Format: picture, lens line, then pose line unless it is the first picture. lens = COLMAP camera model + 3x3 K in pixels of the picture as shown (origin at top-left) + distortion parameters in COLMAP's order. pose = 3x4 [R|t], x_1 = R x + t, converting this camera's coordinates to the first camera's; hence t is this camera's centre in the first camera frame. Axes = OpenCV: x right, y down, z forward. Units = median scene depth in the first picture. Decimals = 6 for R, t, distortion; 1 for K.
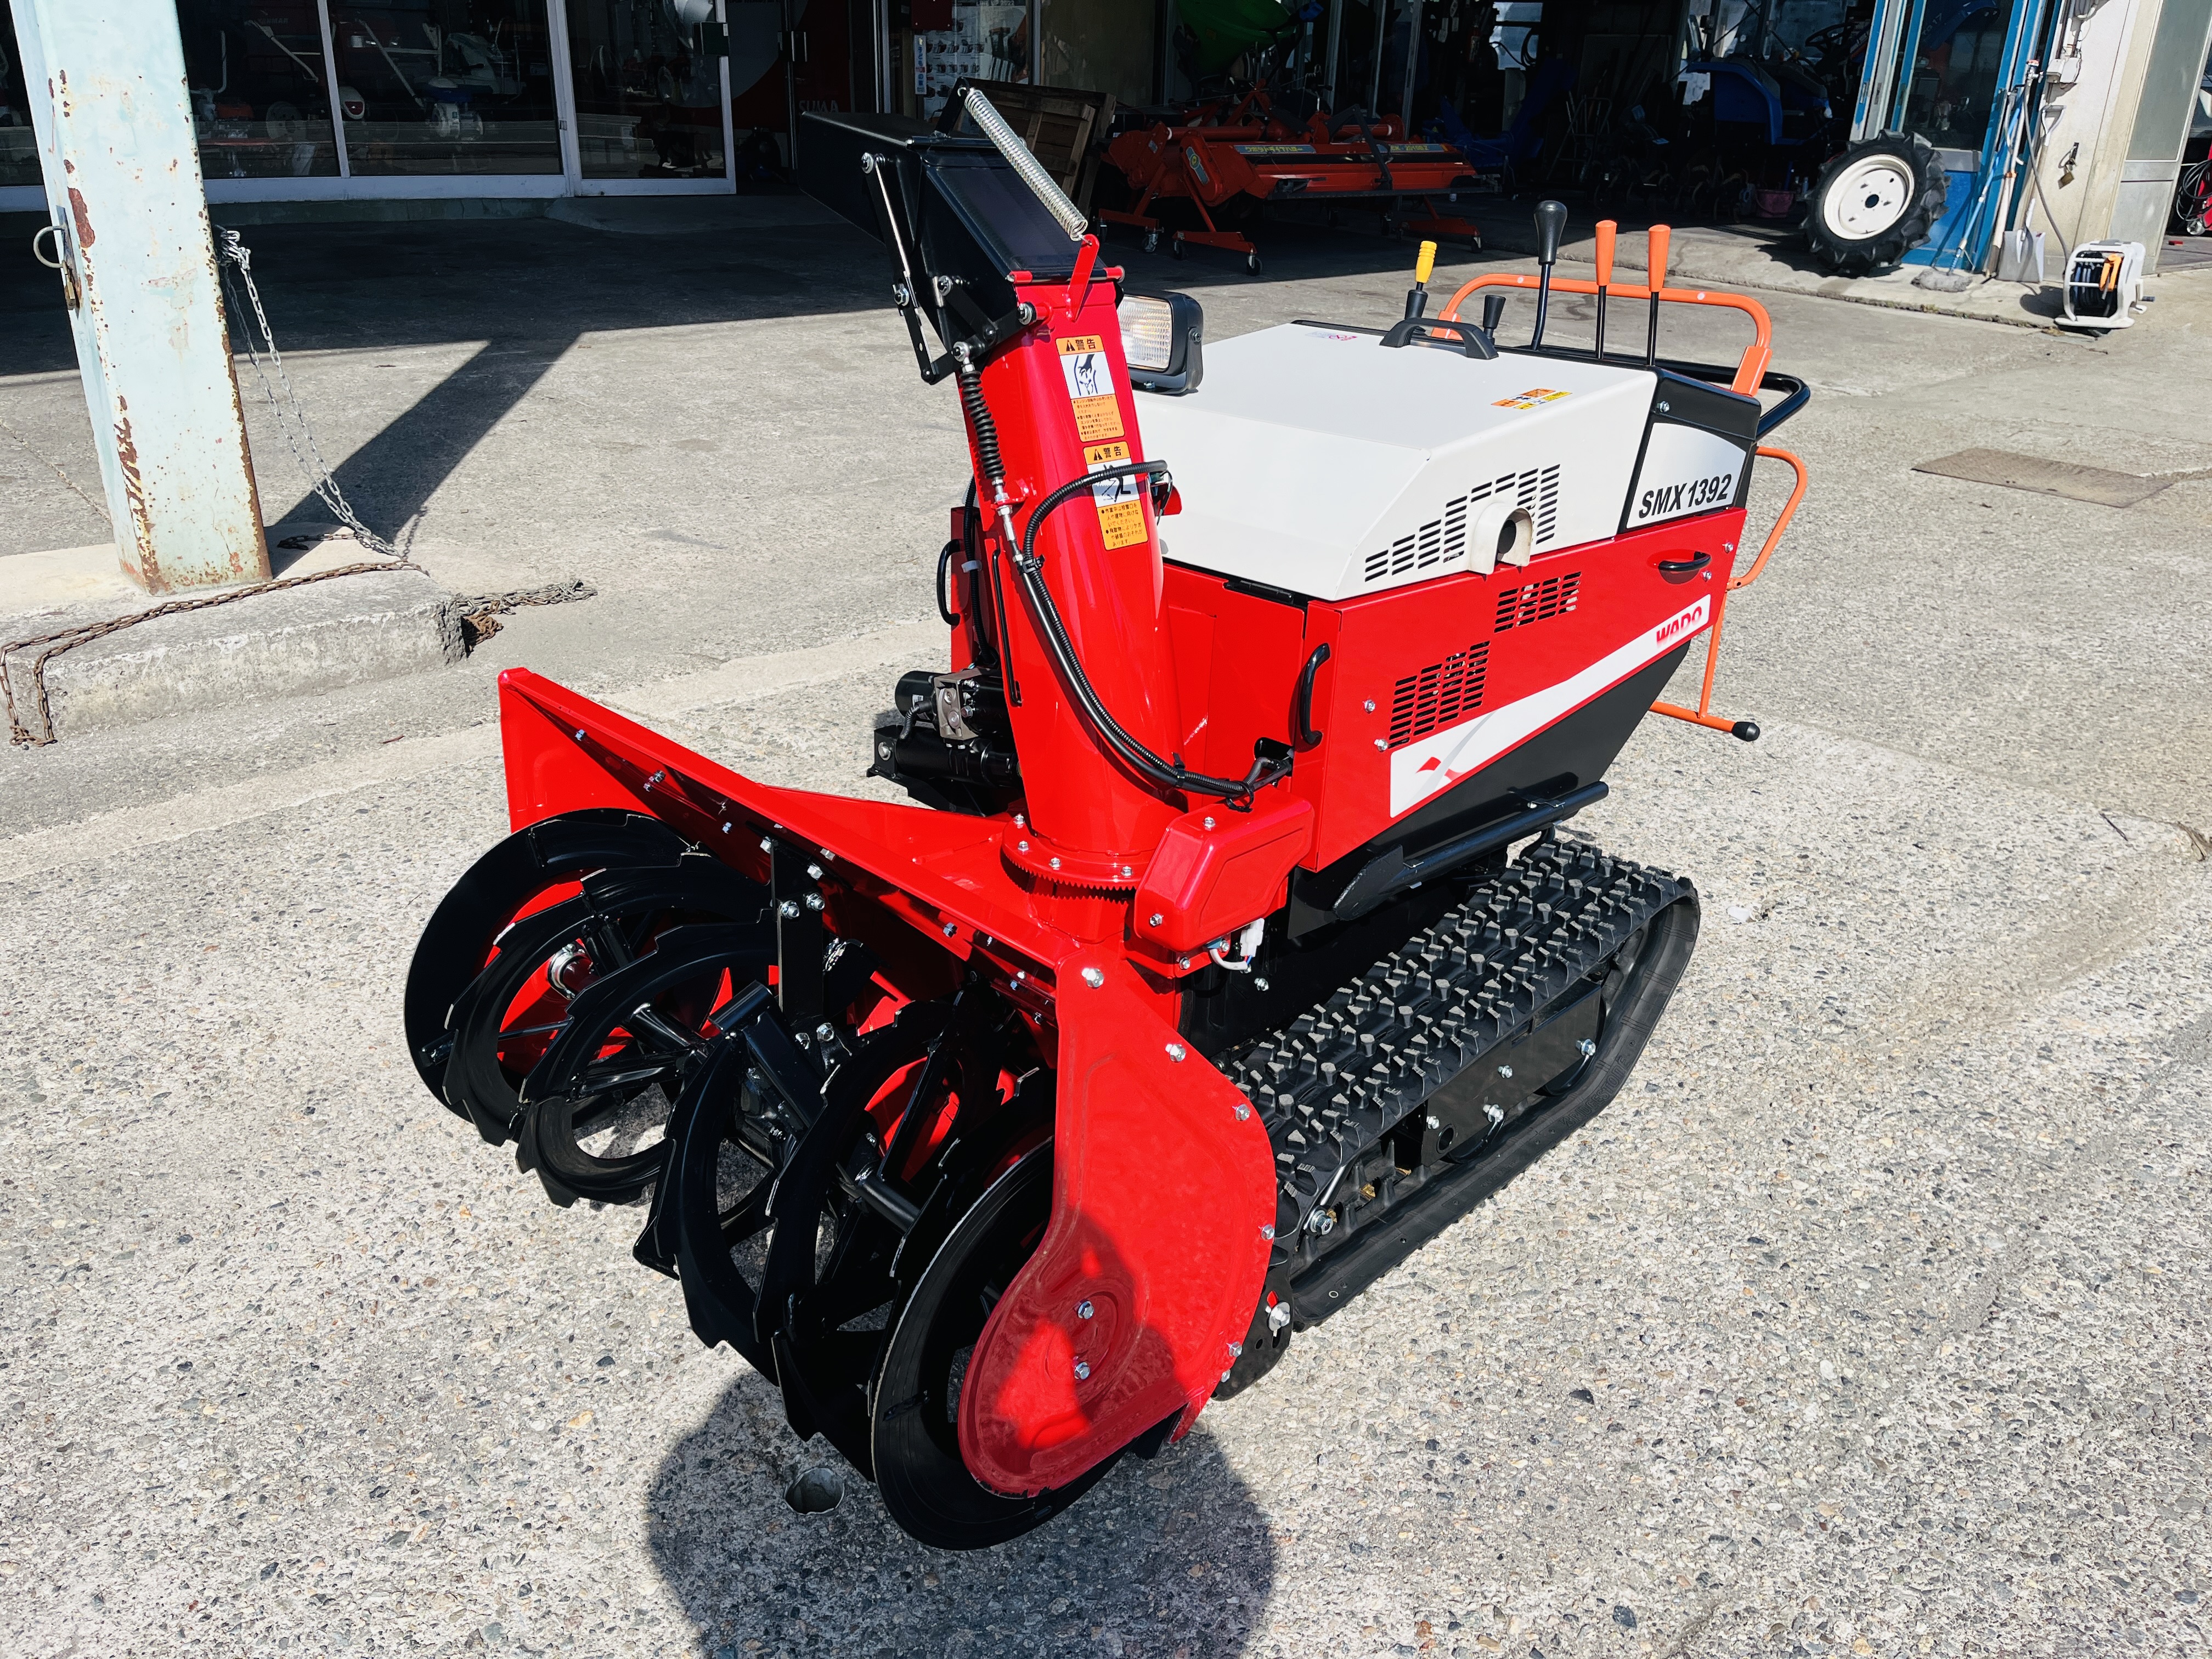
lens RADIAL K [[1674.0, 0, 1116.0], [0, 1674.0, 834.9], [0, 0, 1]] dist [0.074280, -0.103776]
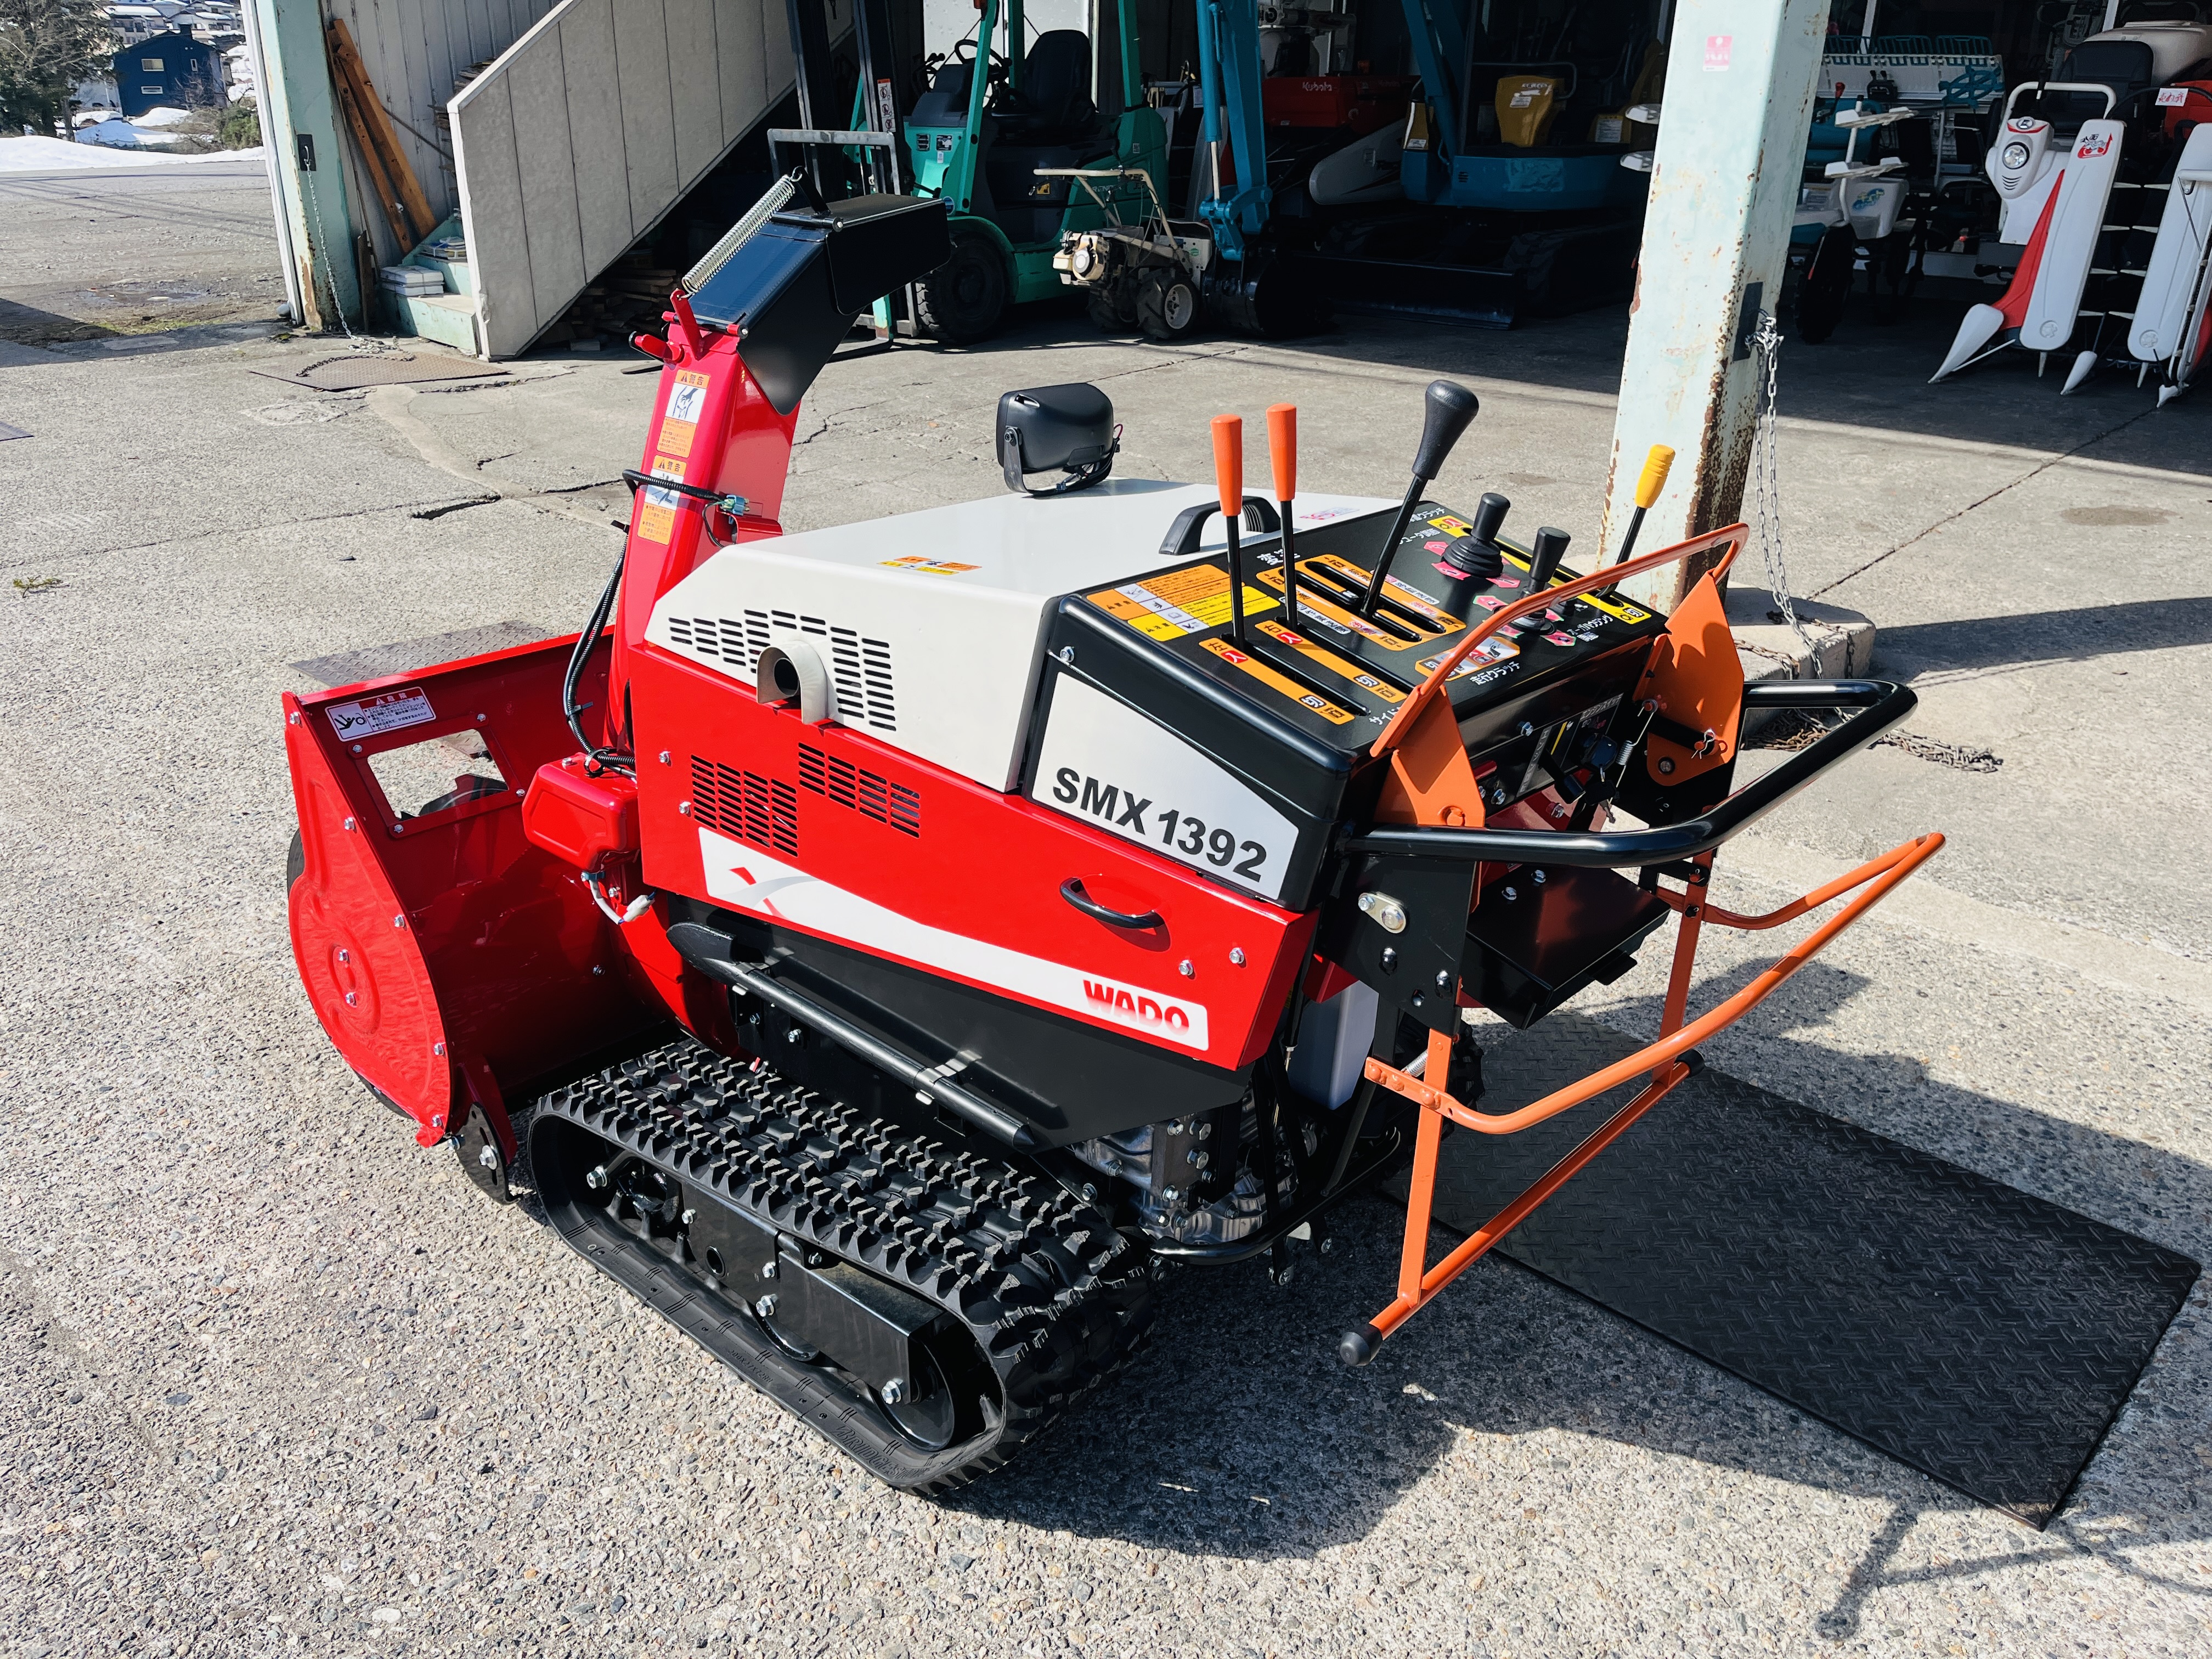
lens RADIAL K [[1674.0, 0, 1112.8], [0, 1674.0, 832.4], [0, 0, 1]] dist [0.074280, -0.103776]
pose [[0.060950, 0.374056, -0.925401, 0.924945], [-0.426283, 0.848075, 0.314723, -0.388860], [0.902534, 0.375301, 0.211143, 0.840167]]
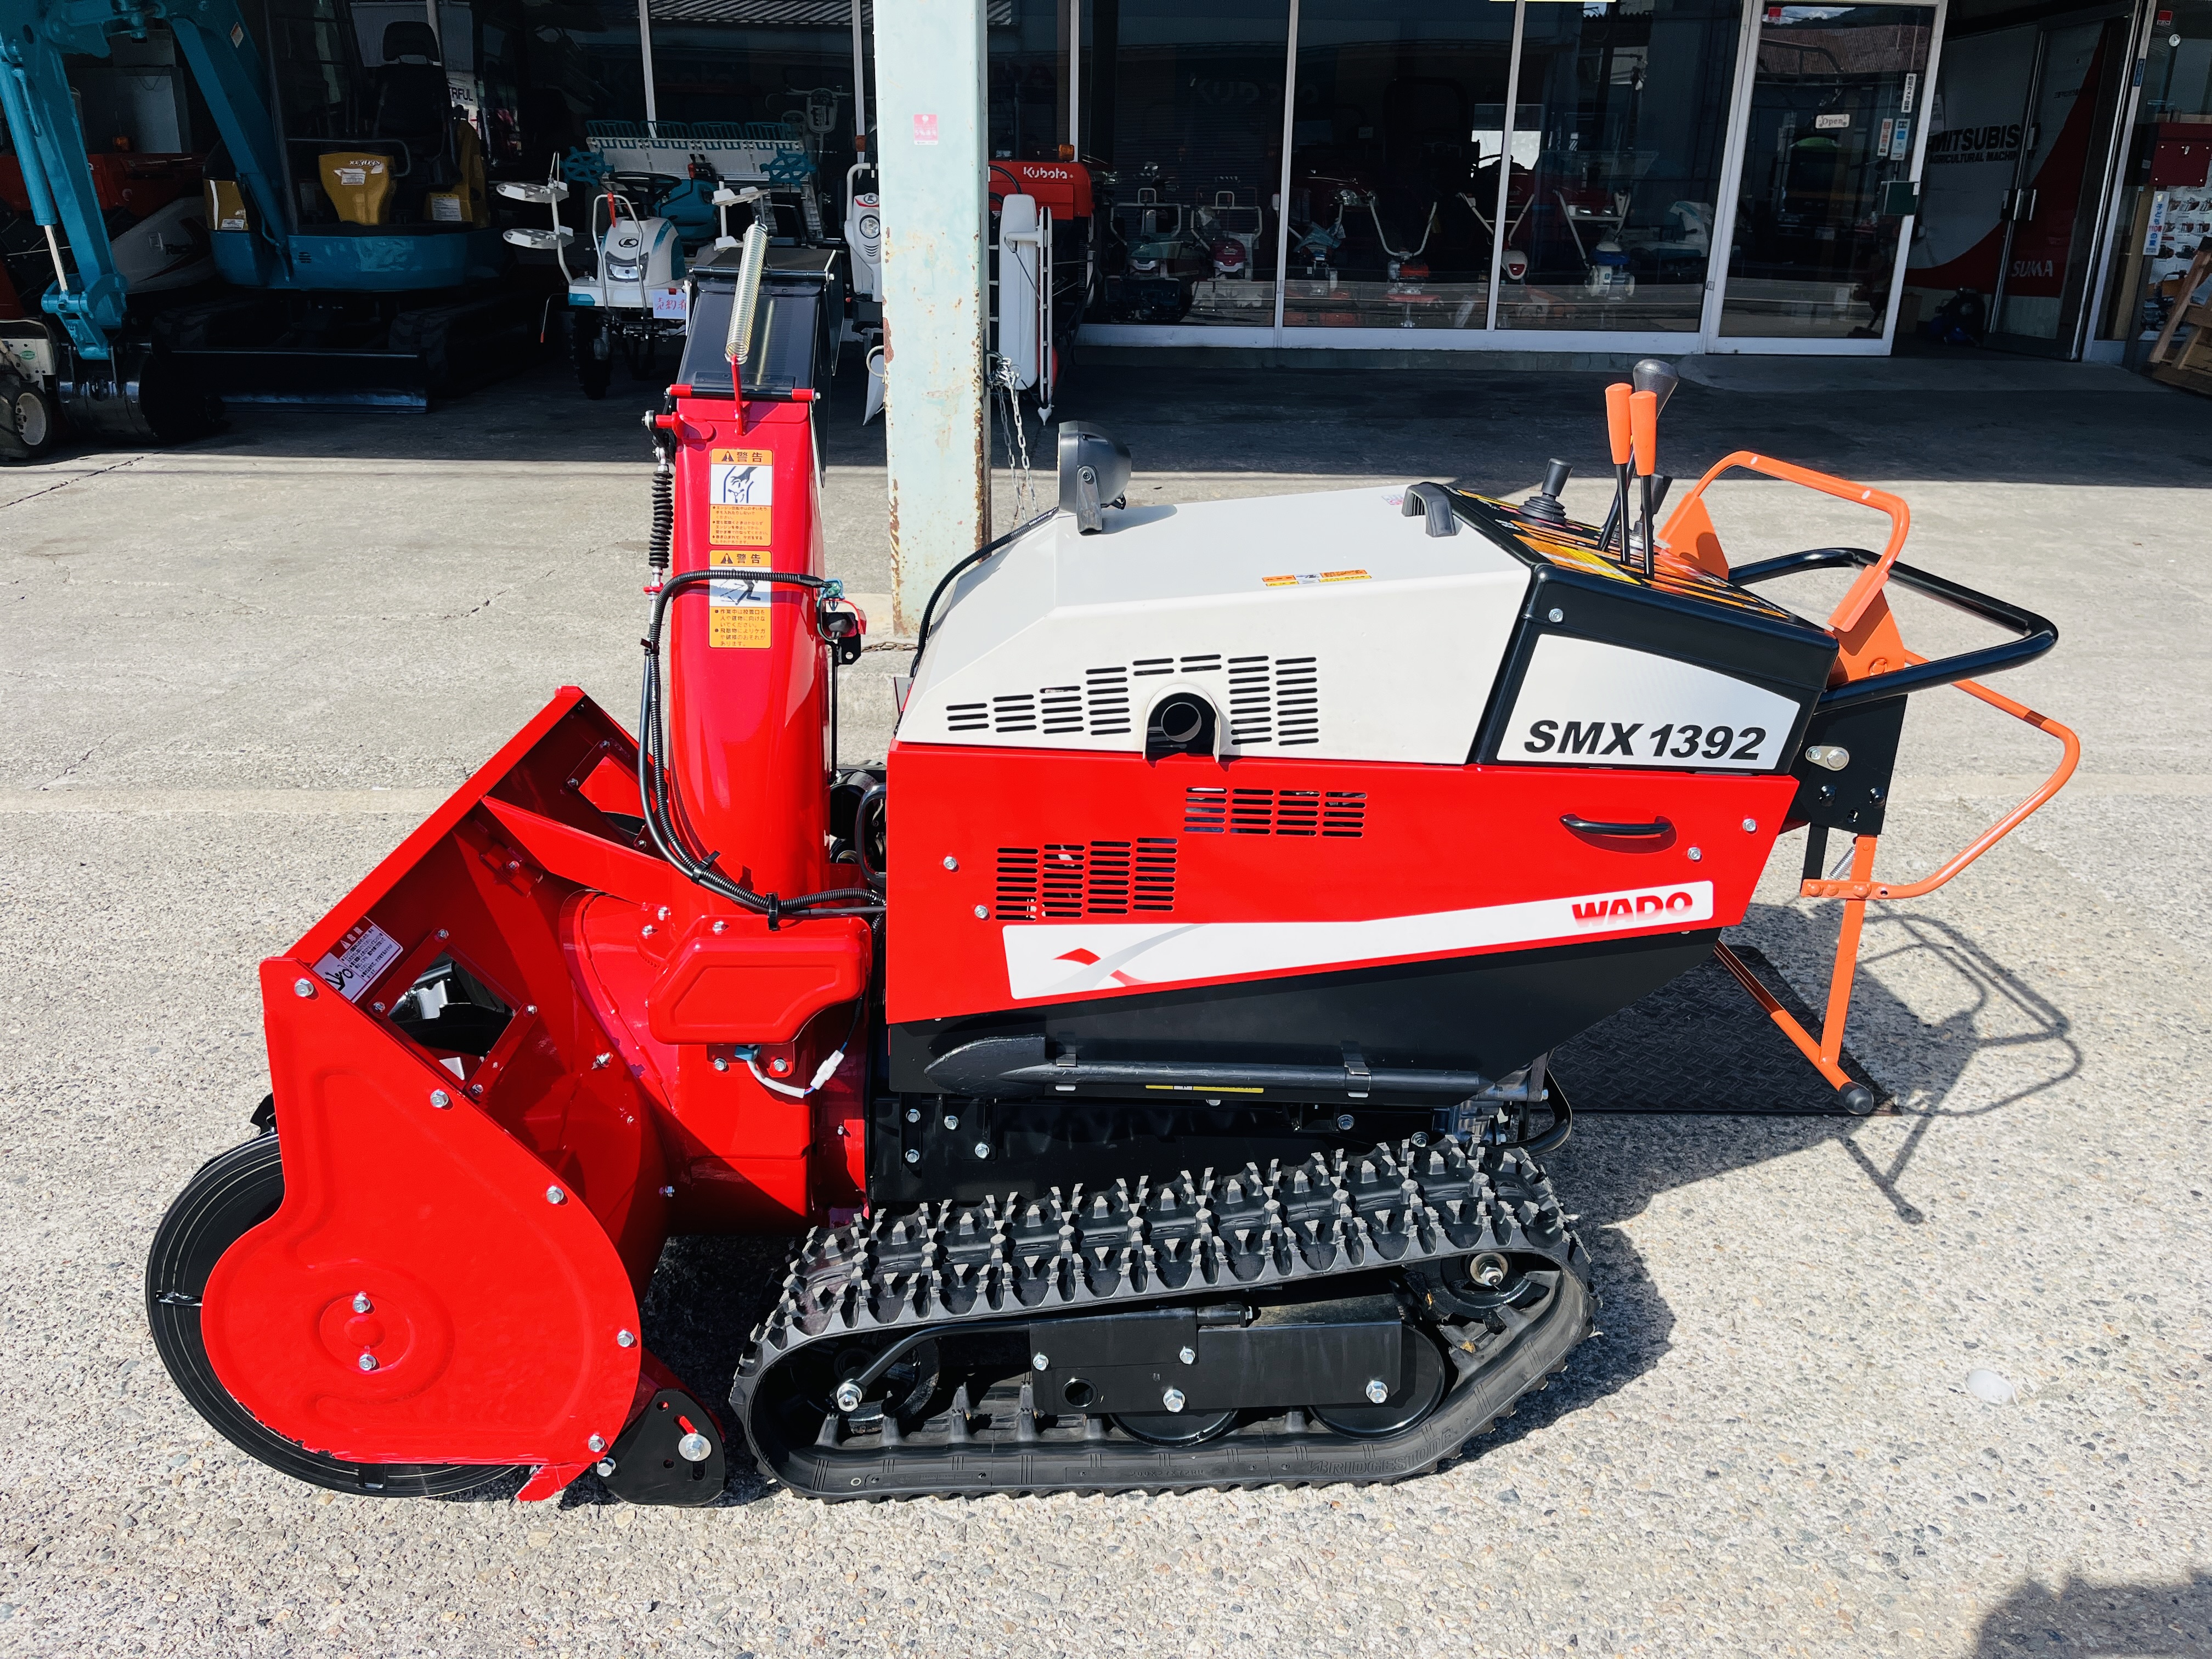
lens RADIAL K [[1674.0, 0, 1126.0], [0, 1674.0, 828.7], [0, 0, 1]] dist [0.074280, -0.103776]
pose [[0.734171, 0.216778, -0.643429, 0.654007], [-0.272947, 0.961946, 0.012651, -0.107142], [0.621686, 0.166334, 0.765401, 0.278707]]
